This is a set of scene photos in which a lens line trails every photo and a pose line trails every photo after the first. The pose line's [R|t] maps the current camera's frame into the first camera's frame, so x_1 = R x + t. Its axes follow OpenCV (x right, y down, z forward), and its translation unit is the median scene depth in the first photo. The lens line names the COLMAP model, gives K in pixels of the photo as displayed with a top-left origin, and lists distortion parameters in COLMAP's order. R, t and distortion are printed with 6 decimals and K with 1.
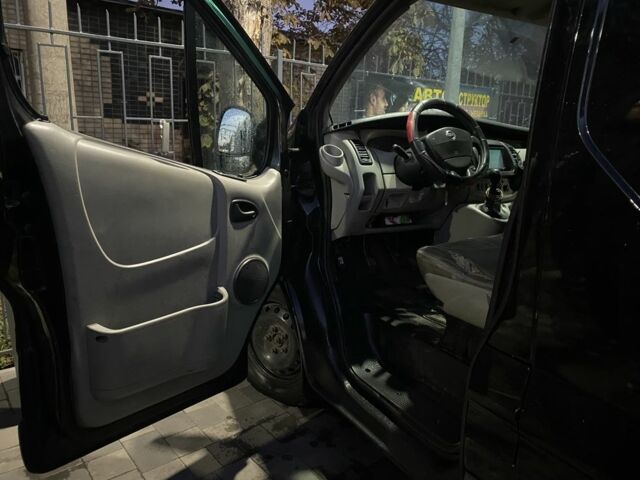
lens RADIAL K [[508.2, 0, 320.0], [0, 508.2, 240.0], [0, 0, 1]] dist [0.033632, -0.003653]
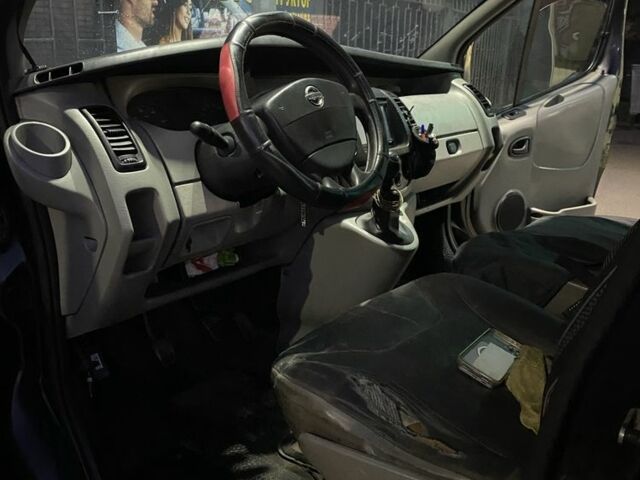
lens RADIAL K [[645.6, 0, 320.0], [0, 645.6, 240.0], [0, 0, 1]] dist [0.246791, -0.489790]
pose [[0.936096, -0.108367, 0.334636, 0.046213], [0.074622, 0.990887, 0.112138, -0.135112], [-0.343739, -0.080001, 0.935651, 0.410238]]
